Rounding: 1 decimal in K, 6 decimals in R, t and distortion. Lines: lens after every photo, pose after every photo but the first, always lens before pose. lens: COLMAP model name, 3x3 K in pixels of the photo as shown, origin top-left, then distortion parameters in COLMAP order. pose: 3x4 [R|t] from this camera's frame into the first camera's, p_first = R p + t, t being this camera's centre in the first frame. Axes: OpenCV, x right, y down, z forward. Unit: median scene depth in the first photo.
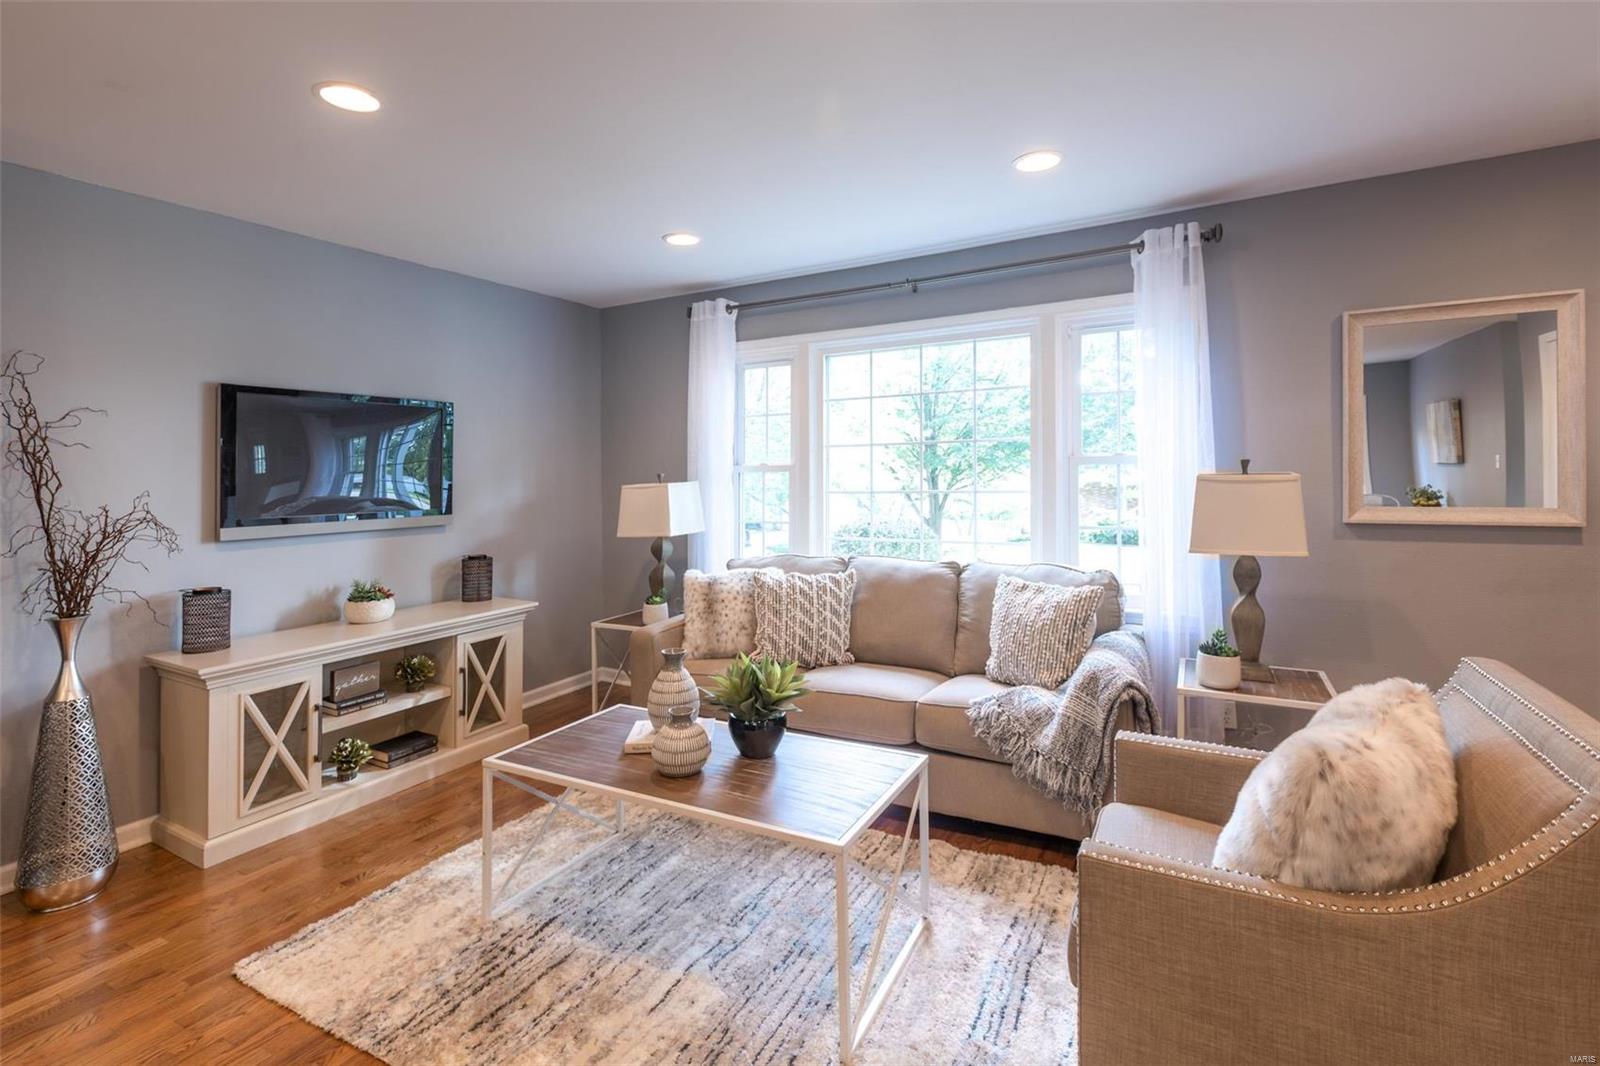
lens RADIAL K [[746.0, 0, 803.4], [0, 746.0, 415.2], [0, 0, 1]] dist [0.002330, -0.000412]
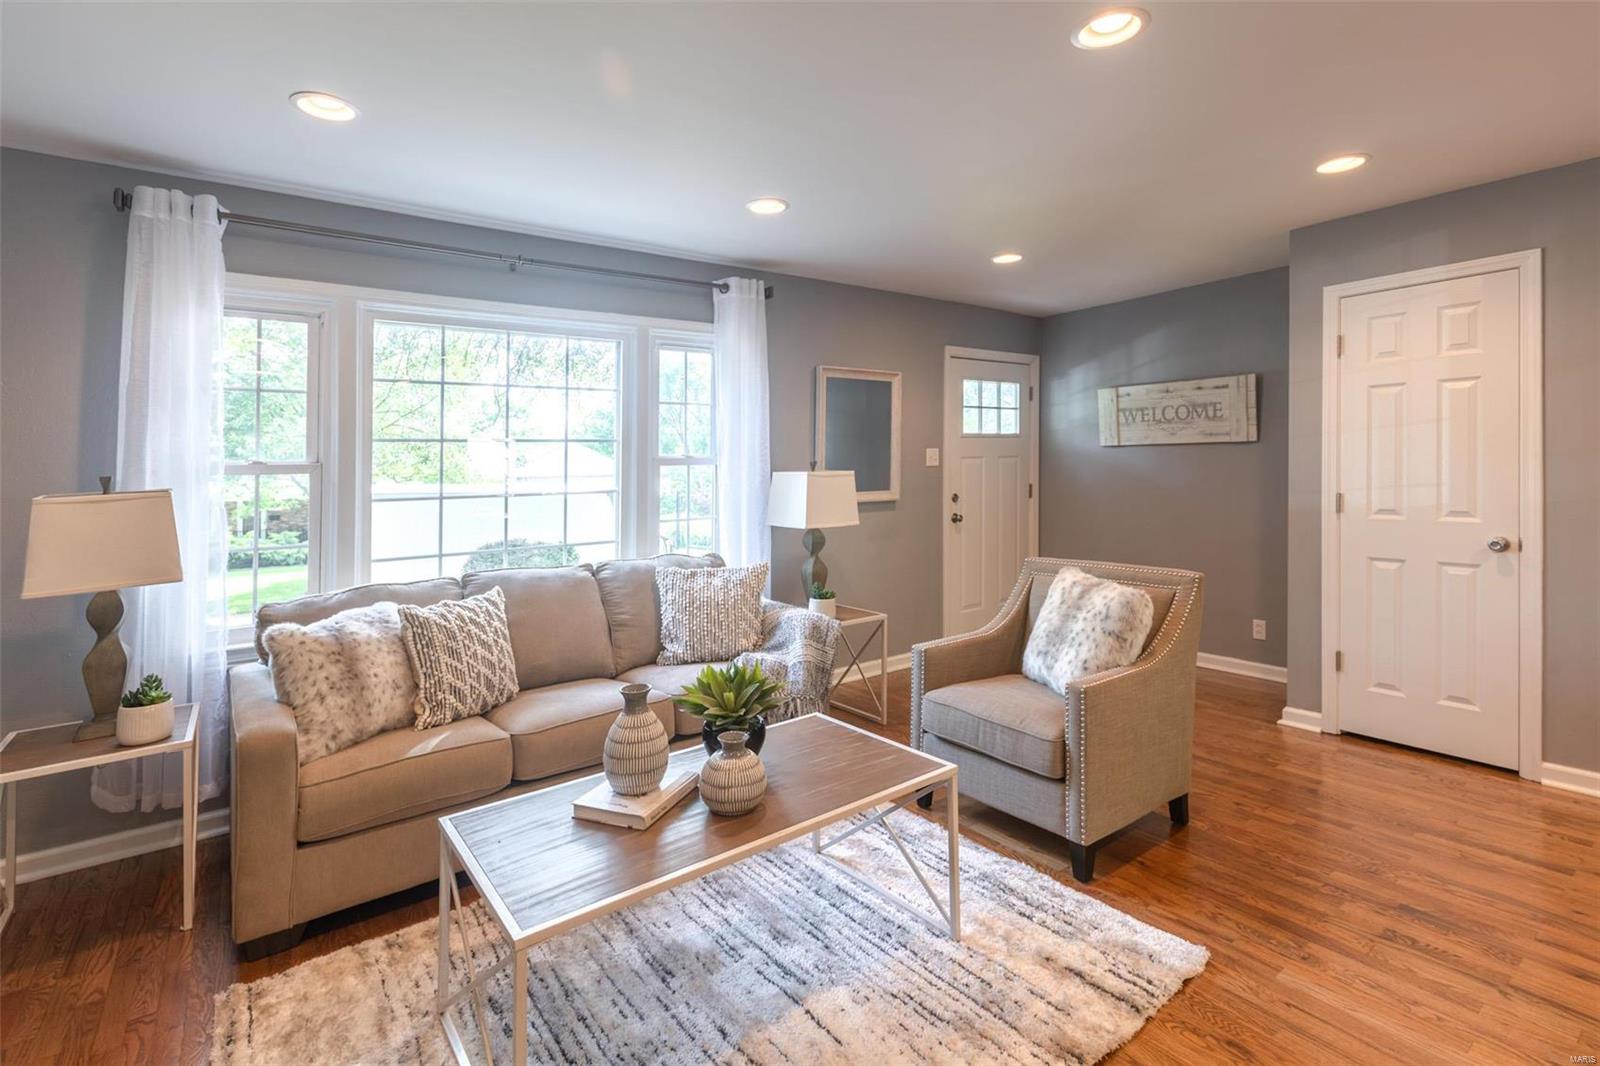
lens RADIAL K [[746.0, 0, 803.4], [0, 746.0, 415.2], [0, 0, 1]] dist [0.002330, -0.000412]
pose [[0.417195, 0.072938, 0.905885, -0.587923], [-0.056382, 0.996931, -0.054303, 0.042435], [-0.907066, -0.028421, 0.420027, 0.355381]]
